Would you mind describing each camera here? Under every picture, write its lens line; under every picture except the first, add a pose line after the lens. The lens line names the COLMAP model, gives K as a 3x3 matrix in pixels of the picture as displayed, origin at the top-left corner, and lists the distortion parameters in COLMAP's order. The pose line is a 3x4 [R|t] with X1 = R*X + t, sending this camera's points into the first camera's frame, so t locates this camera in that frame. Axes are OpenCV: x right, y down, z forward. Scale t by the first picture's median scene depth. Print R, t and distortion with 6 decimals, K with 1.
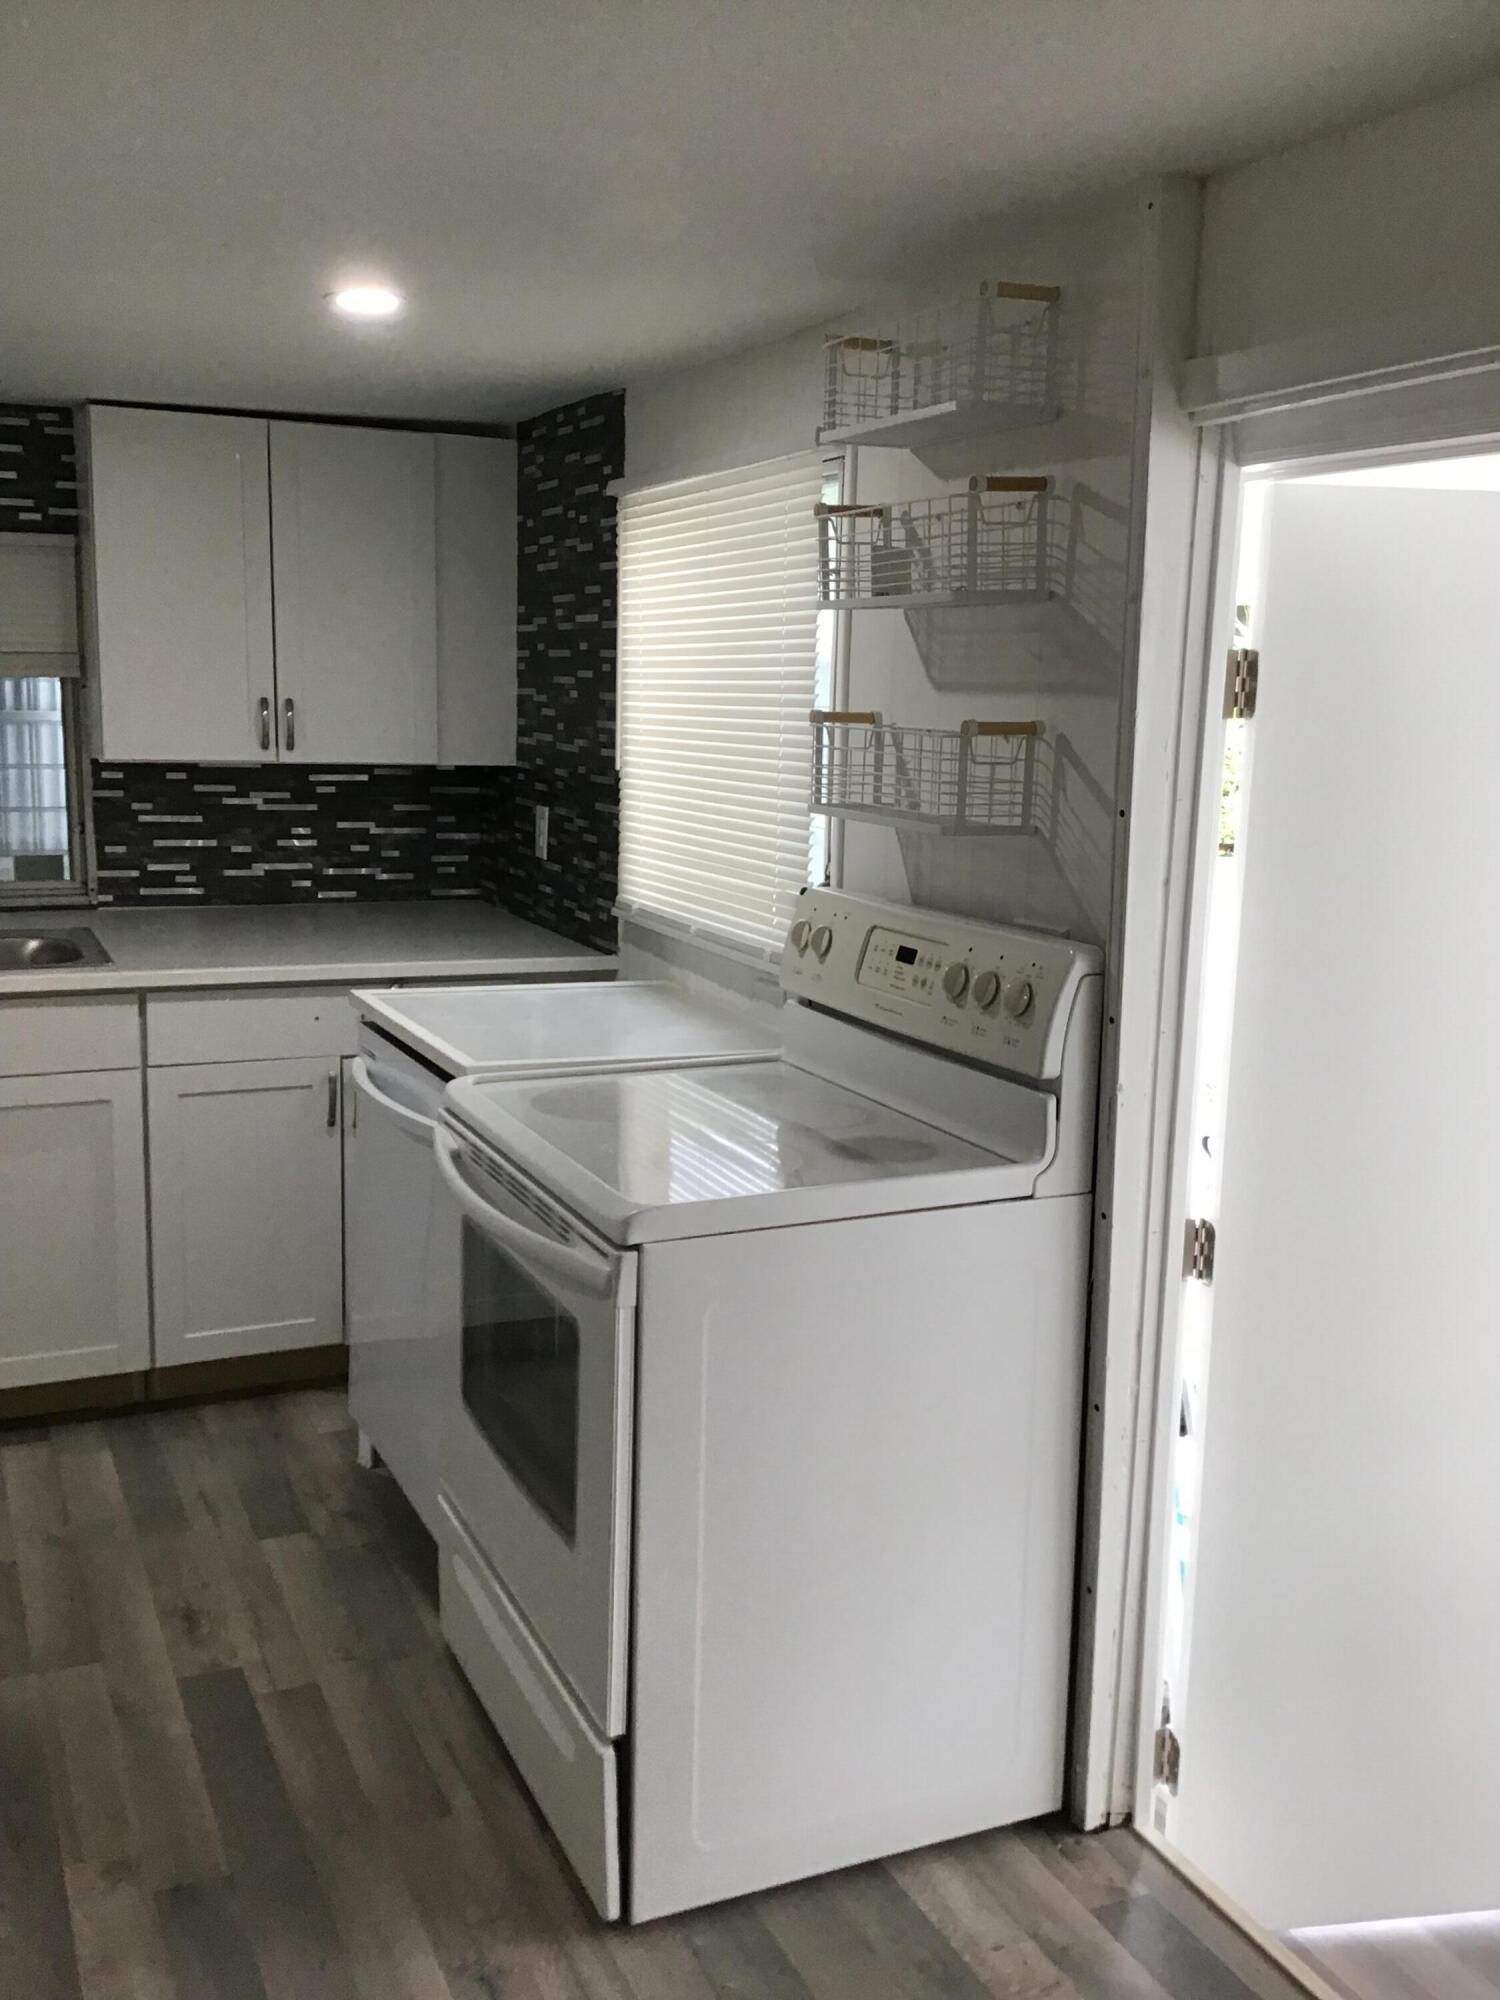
lens RADIAL K [[1833.9, 0, 754.0], [0, 1833.9, 1000.1], [0, 0, 1]] dist [0.028351, 0.000000]
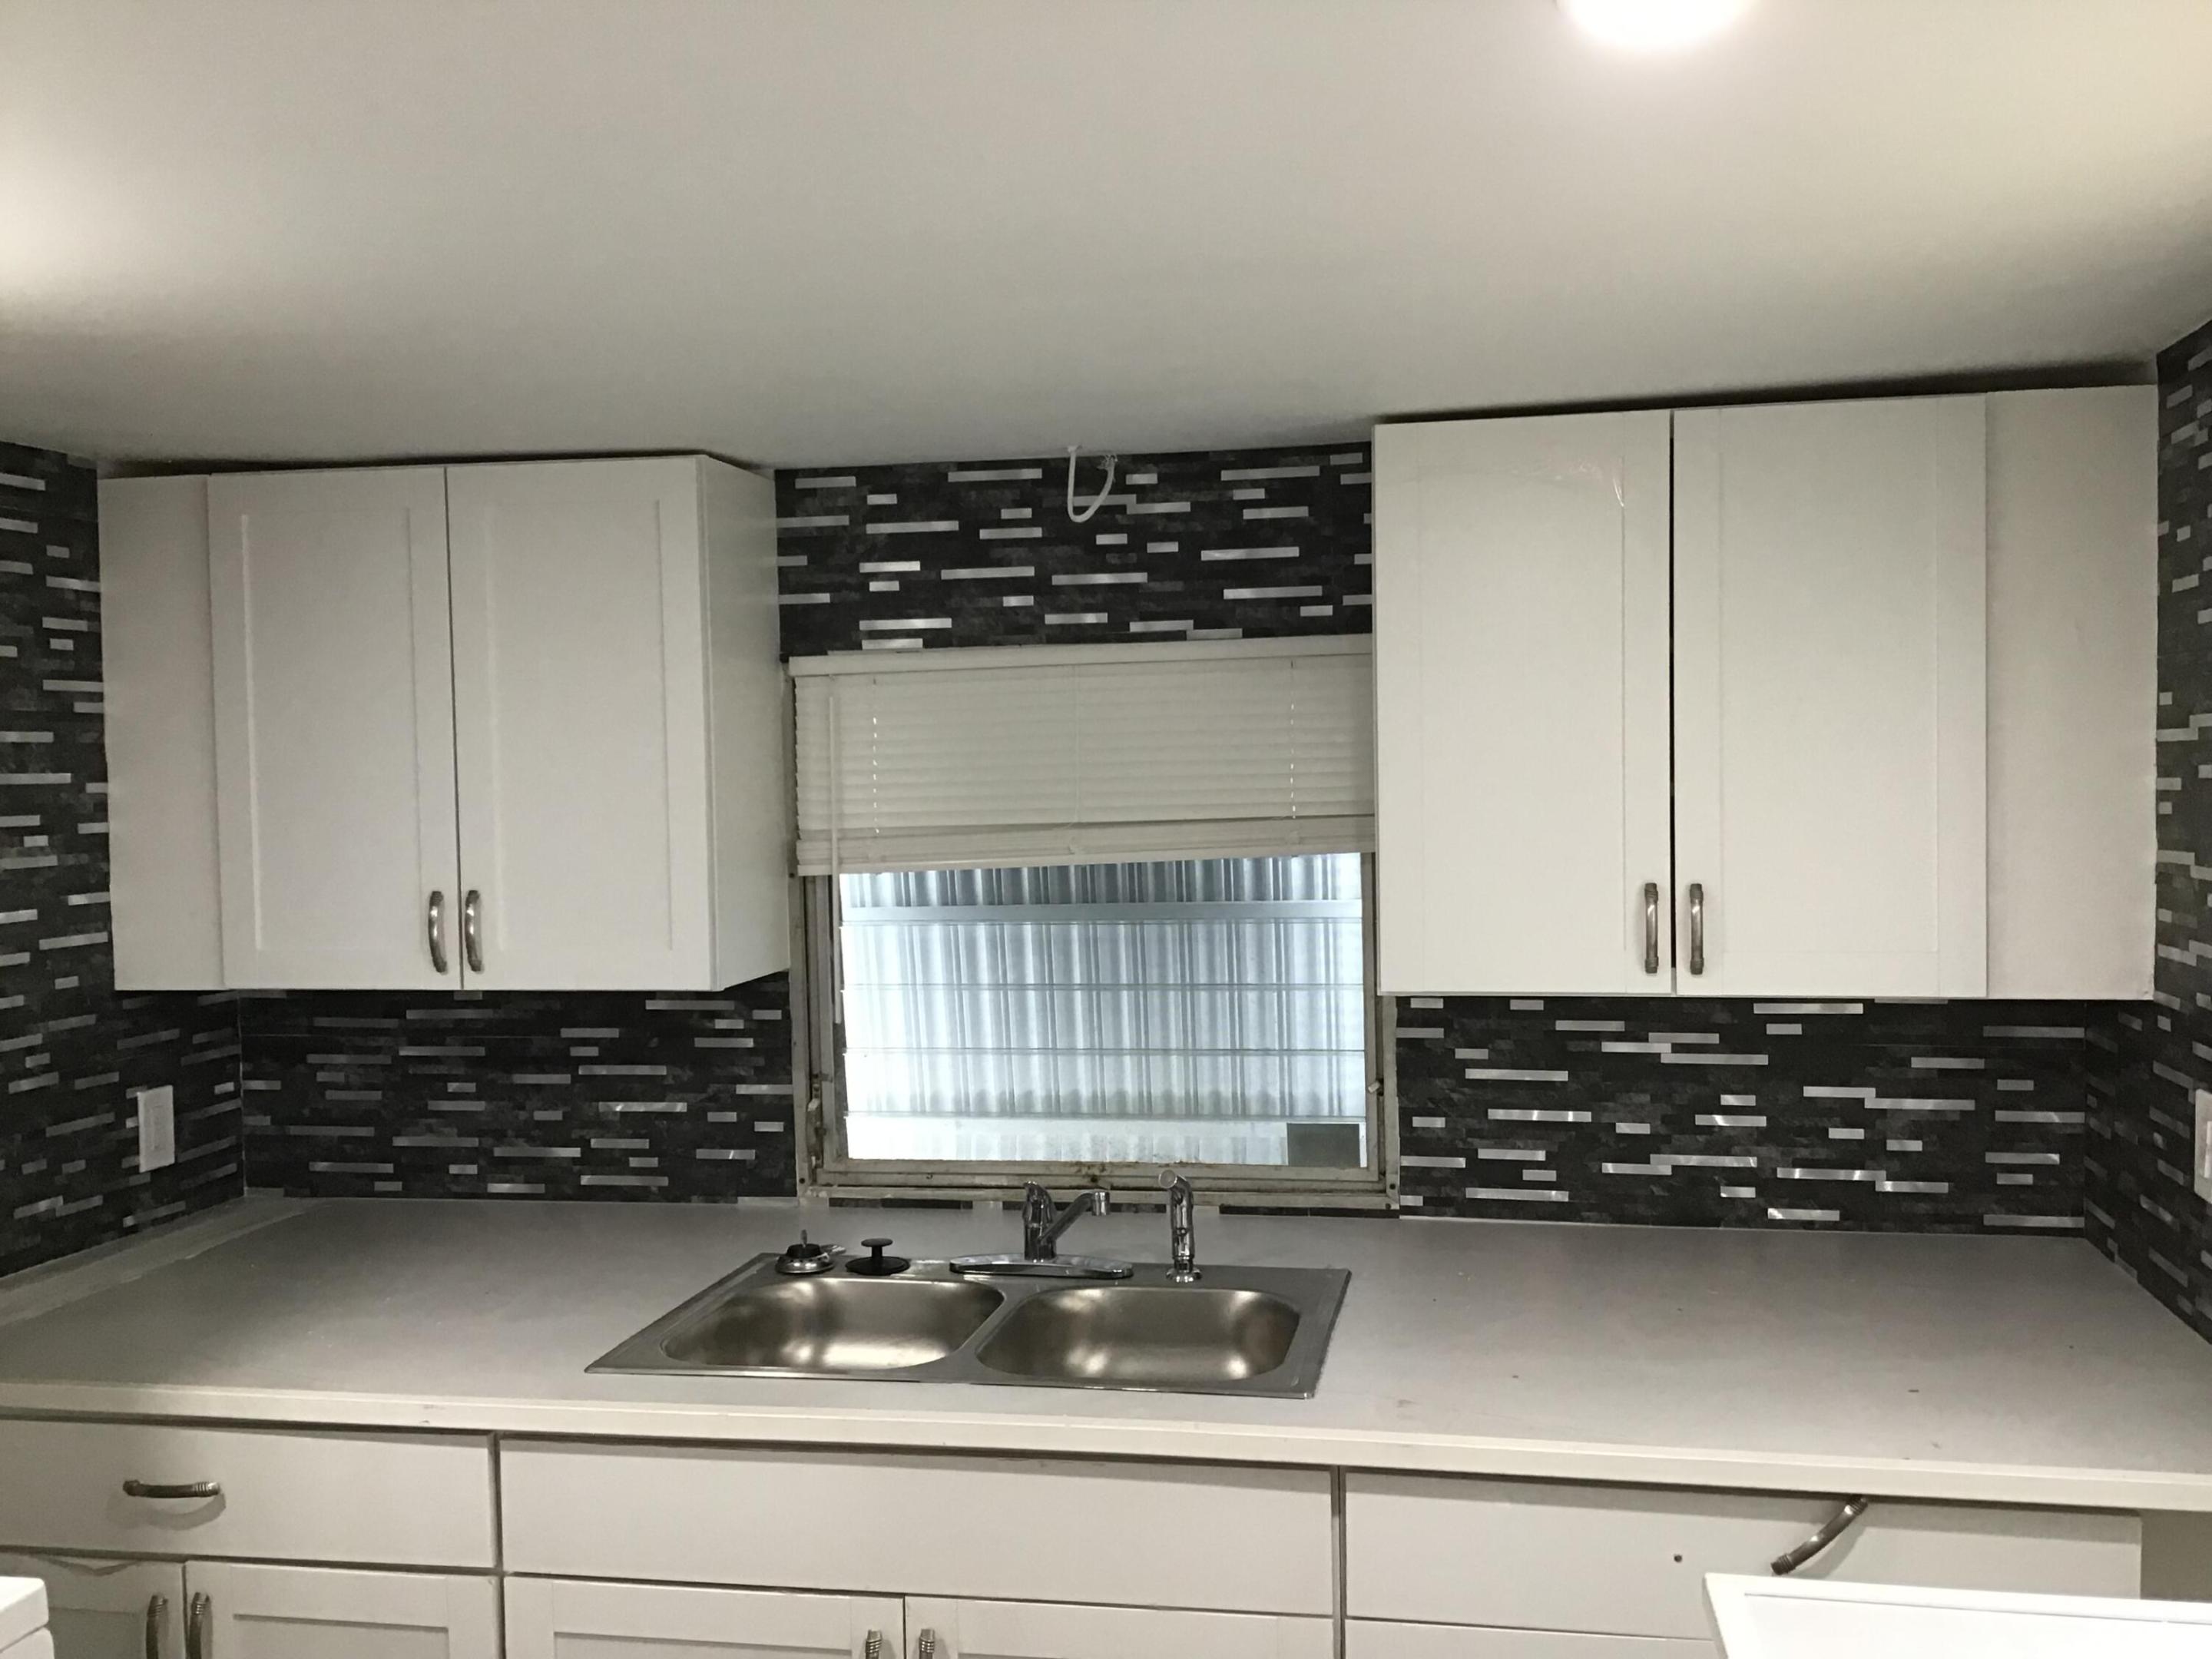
lens RADIAL K [[2028.2, 0, 1110.1], [0, 2028.2, 841.5], [0, 0, 1]] dist [0.028351, 0.000000]
pose [[0.812494, -0.021430, -0.582576, -0.033864], [-0.062312, 0.990407, -0.123335, -0.083600], [0.579630, 0.136510, 0.803364, 0.371857]]
